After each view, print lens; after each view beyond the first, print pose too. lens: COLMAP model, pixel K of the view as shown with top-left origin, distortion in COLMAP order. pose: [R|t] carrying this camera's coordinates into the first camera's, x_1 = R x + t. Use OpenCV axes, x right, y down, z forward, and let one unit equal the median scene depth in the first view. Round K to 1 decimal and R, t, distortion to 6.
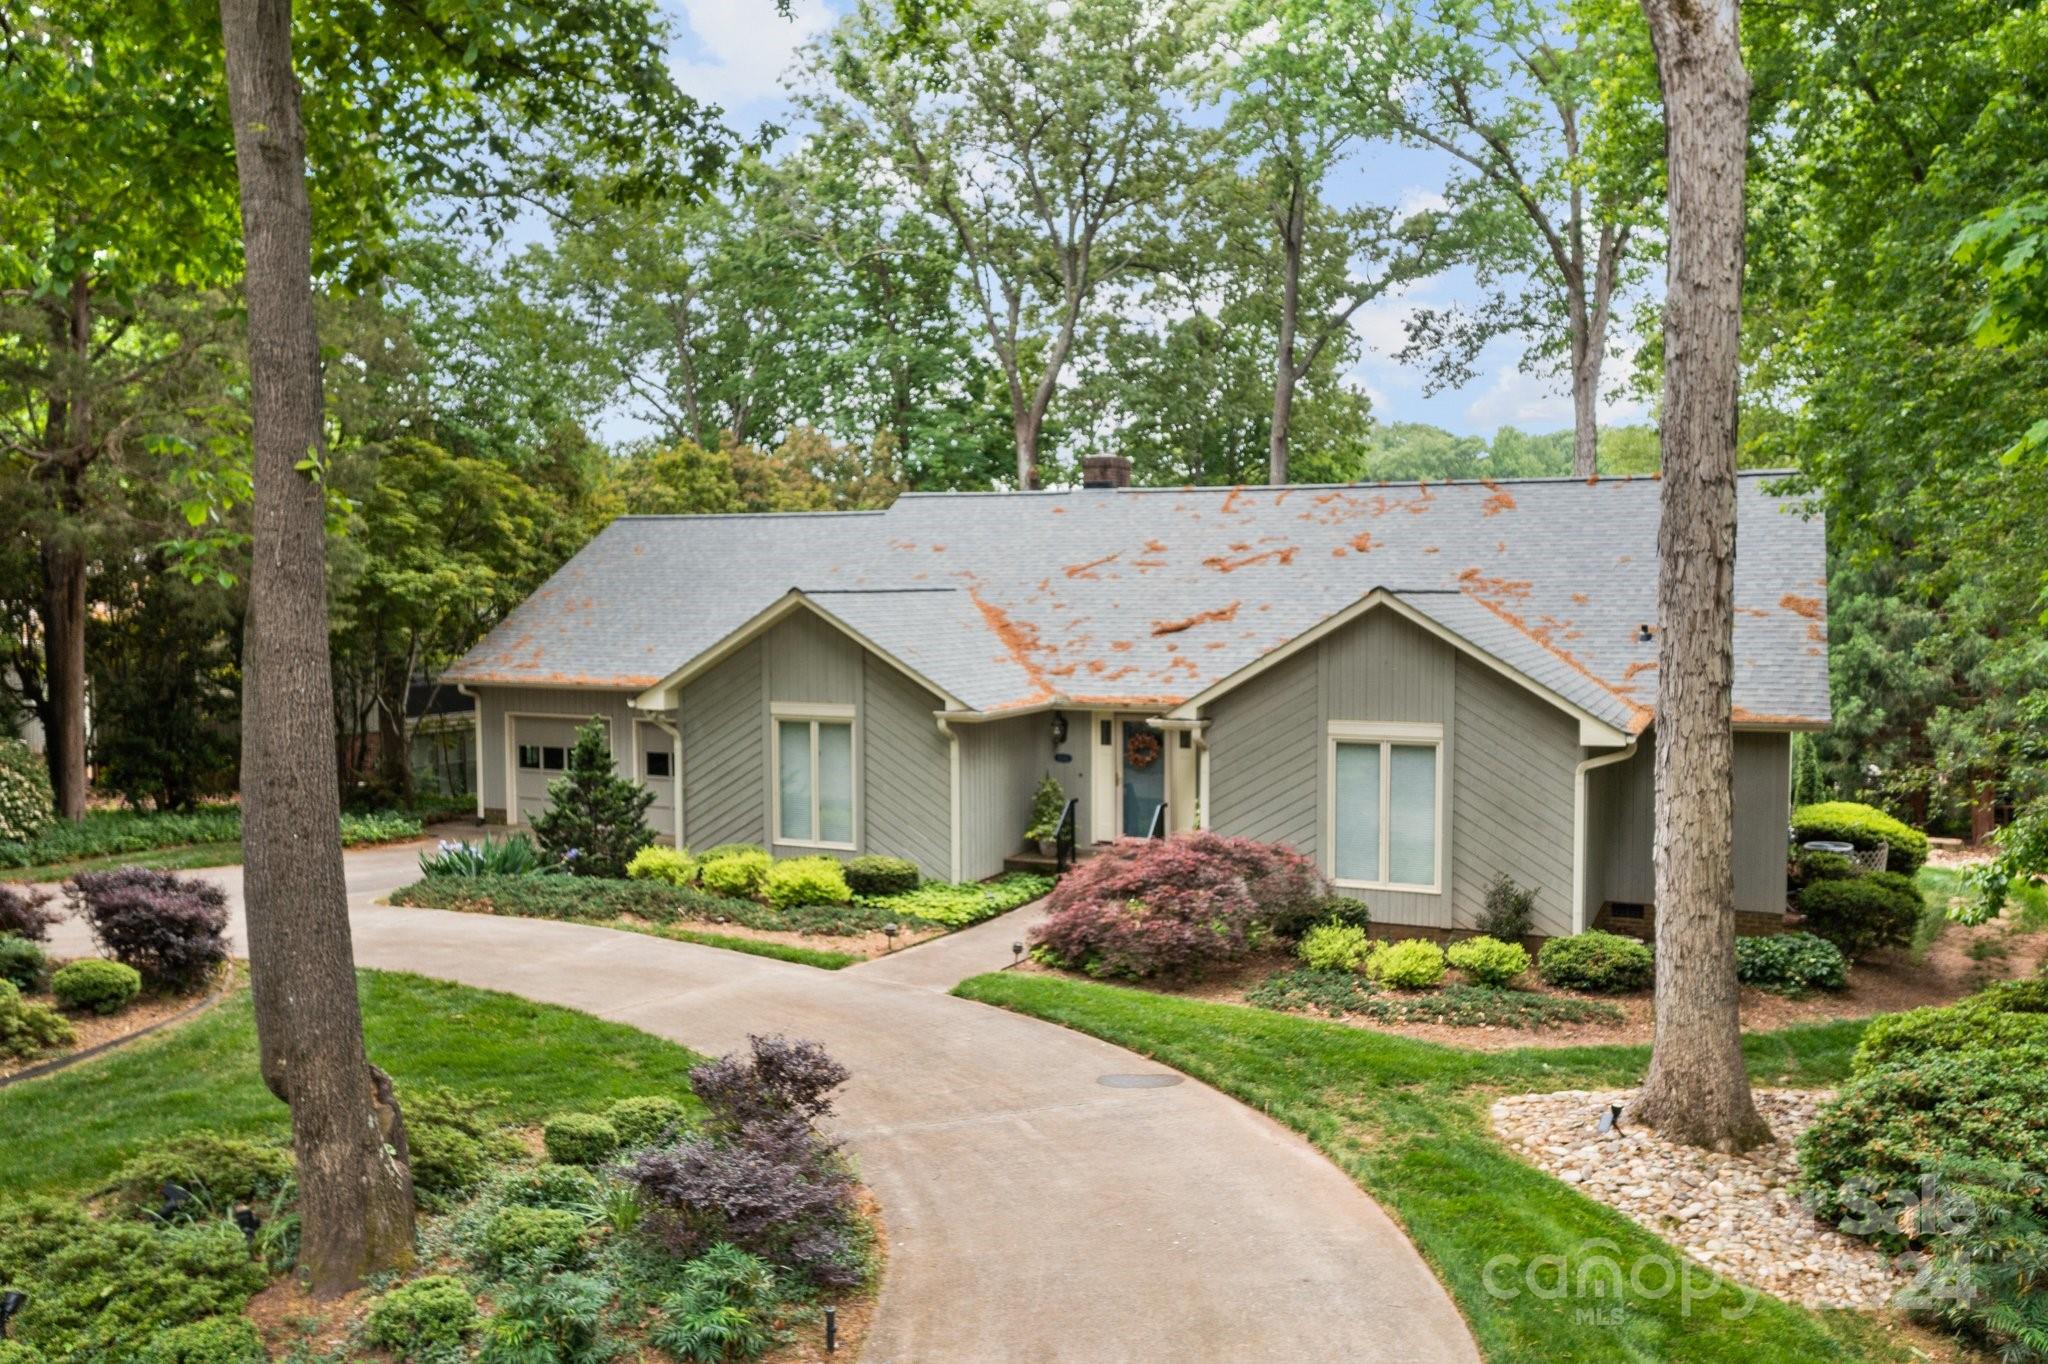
lens RADIAL K [[1642.2, 0, 1026.9], [0, 1642.2, 725.2], [0, 0, 1]] dist [-0.004121, 0.002288]
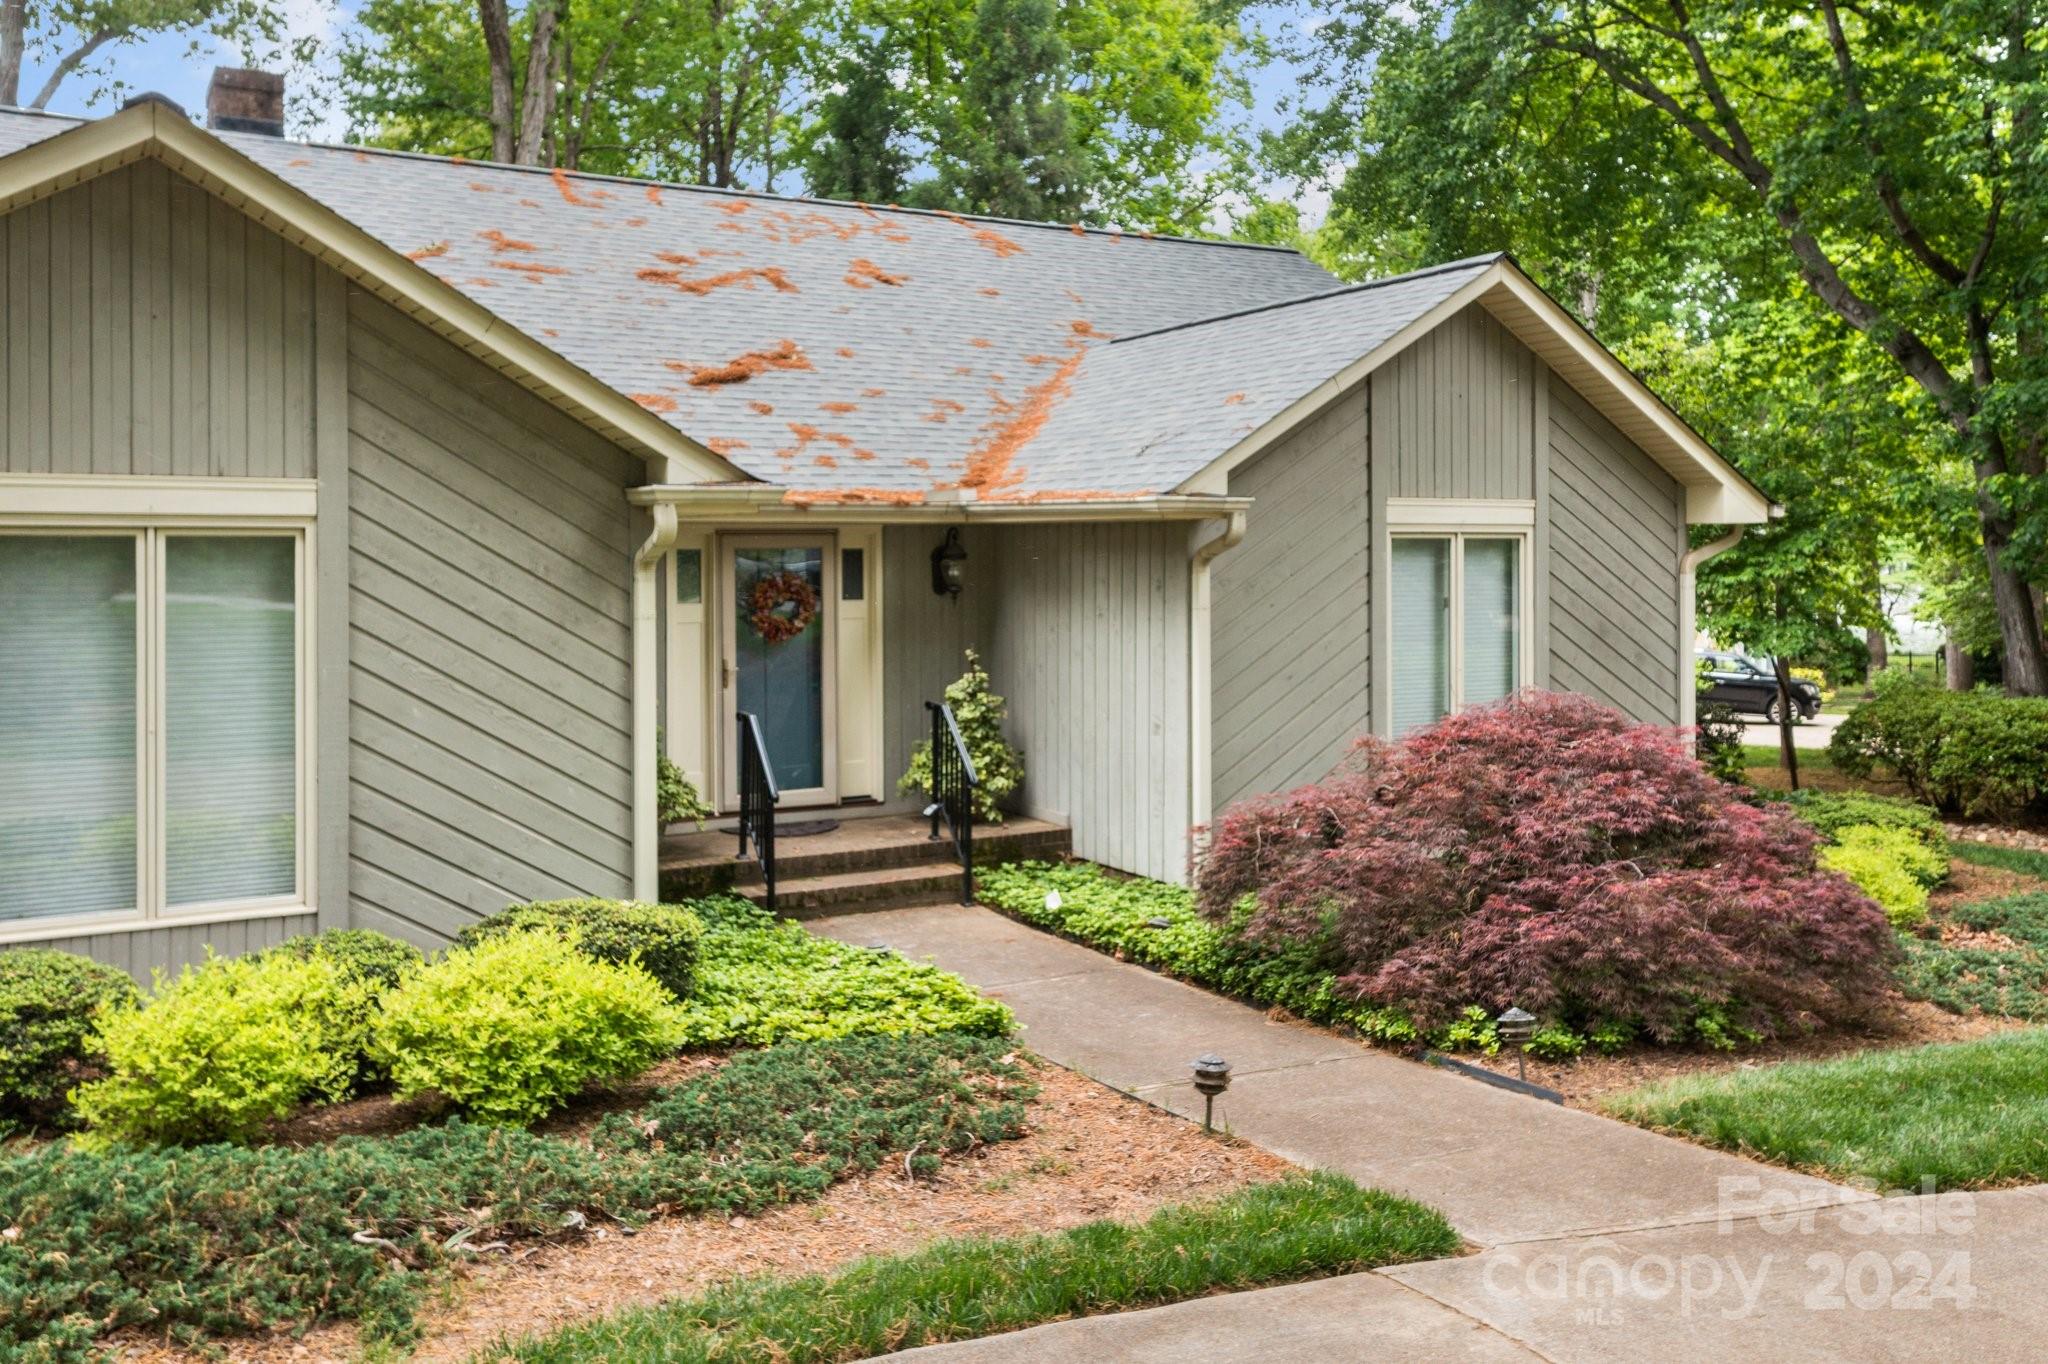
lens RADIAL K [[1686.4, 0, 1016.1], [0, 1686.4, 569.3], [0, 0, 1]] dist [0.002887, 0.002795]
pose [[0.580681, -0.006536, 0.814105, -0.320120], [0.070878, 0.996577, -0.042554, 0.032780], [-0.811040, 0.082413, 0.579157, 0.716200]]
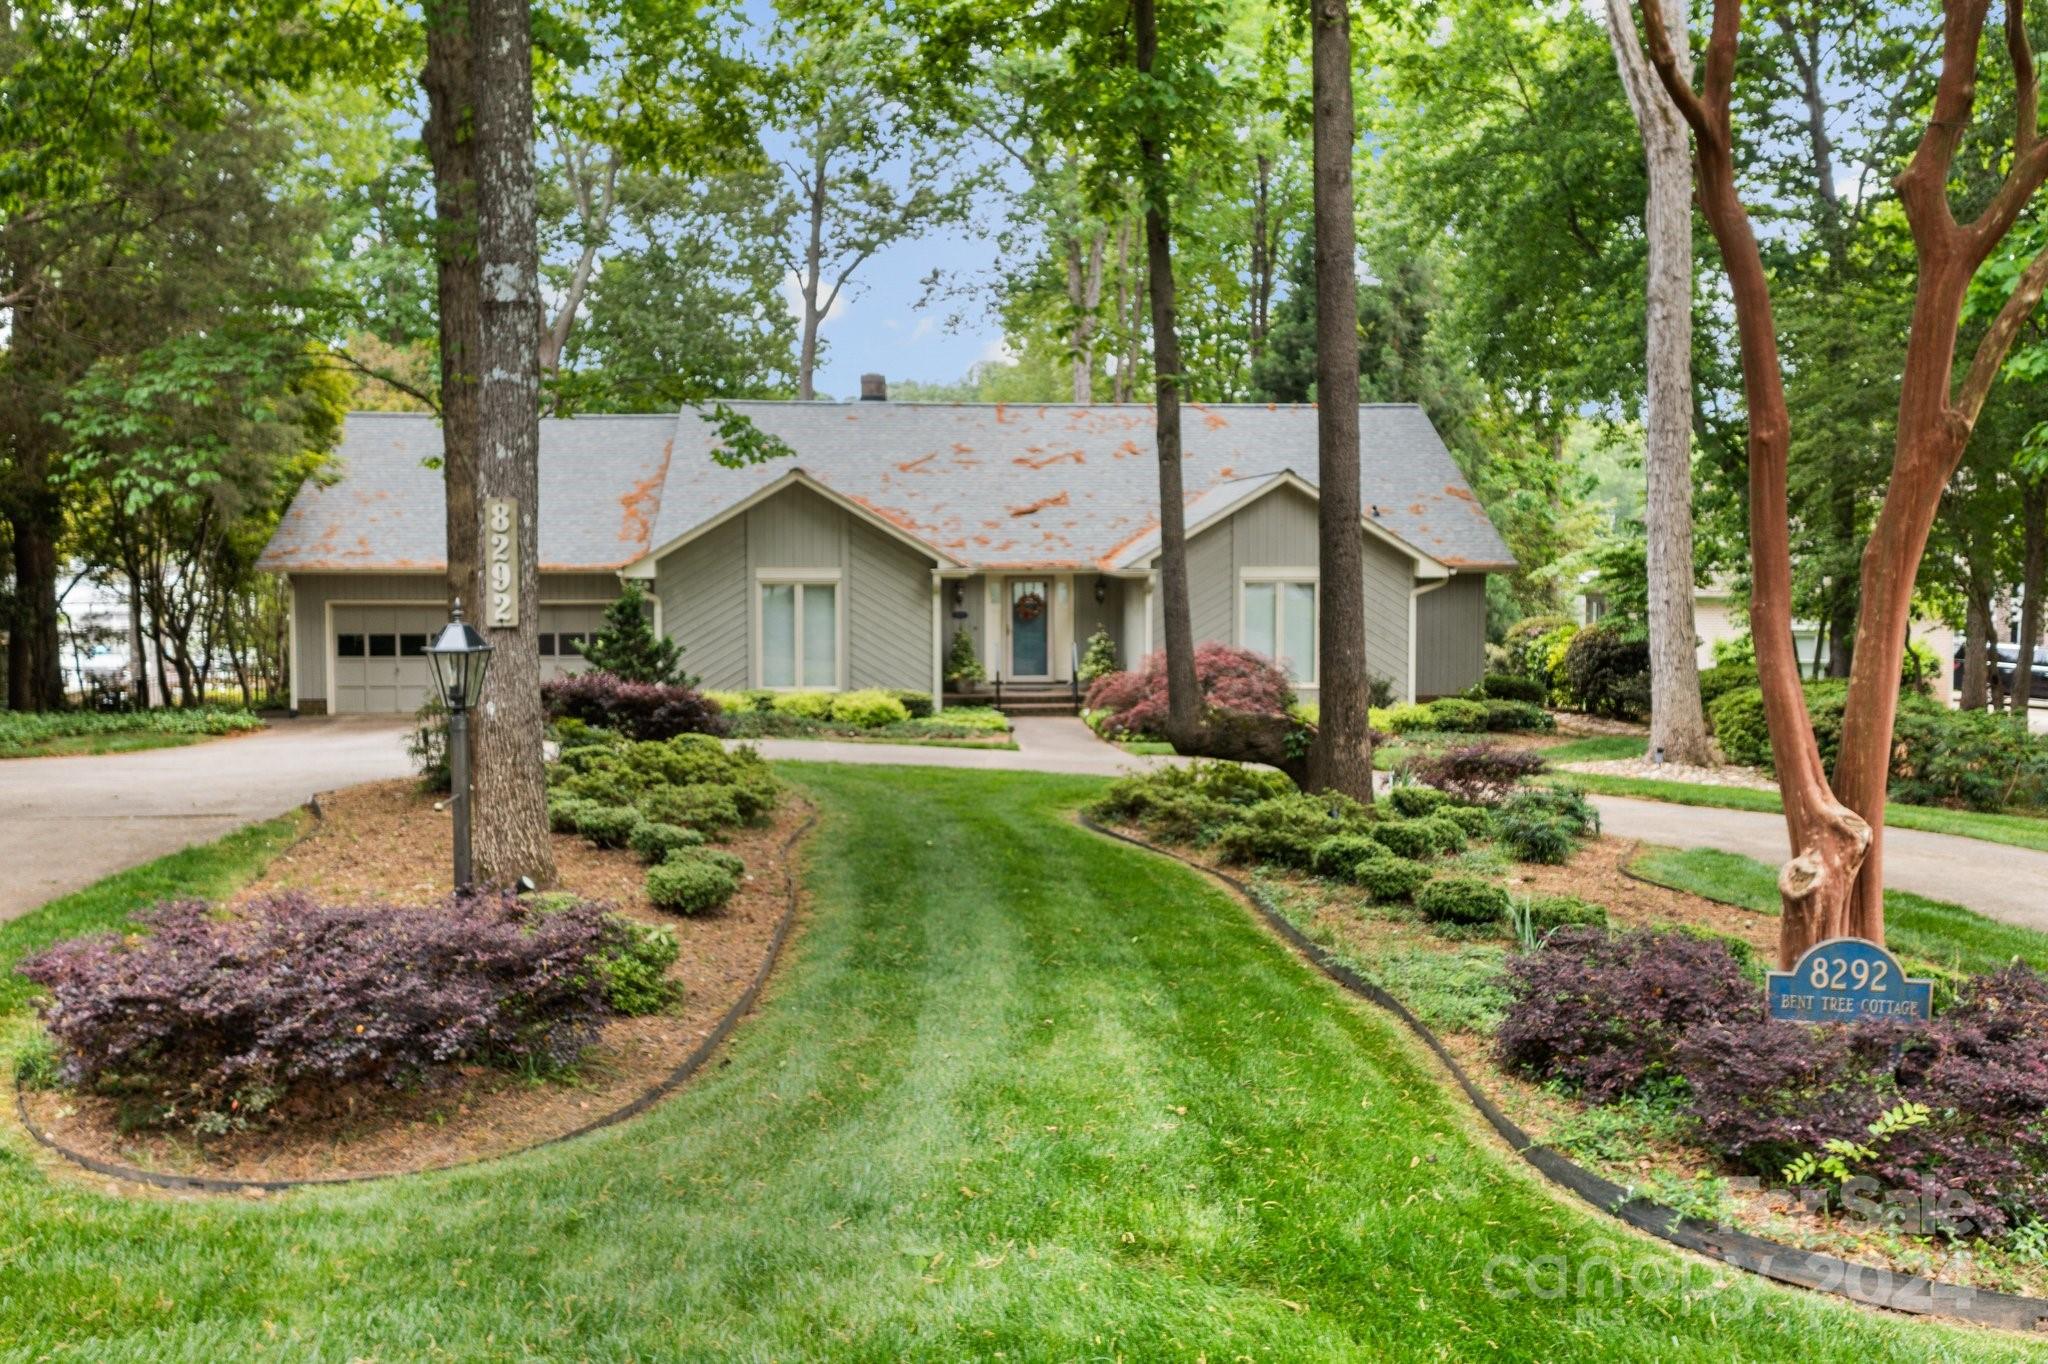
lens RADIAL K [[1655.7, 0, 1020.8], [0, 1655.7, 675.7], [0, 0, 1]] dist [-0.002827, 0.011219]
pose [[0.872930, -0.038158, 0.486351, -0.603849], [0.040106, 0.999175, 0.006408, 0.065716], [-0.486194, 0.013912, 0.873740, -0.110565]]
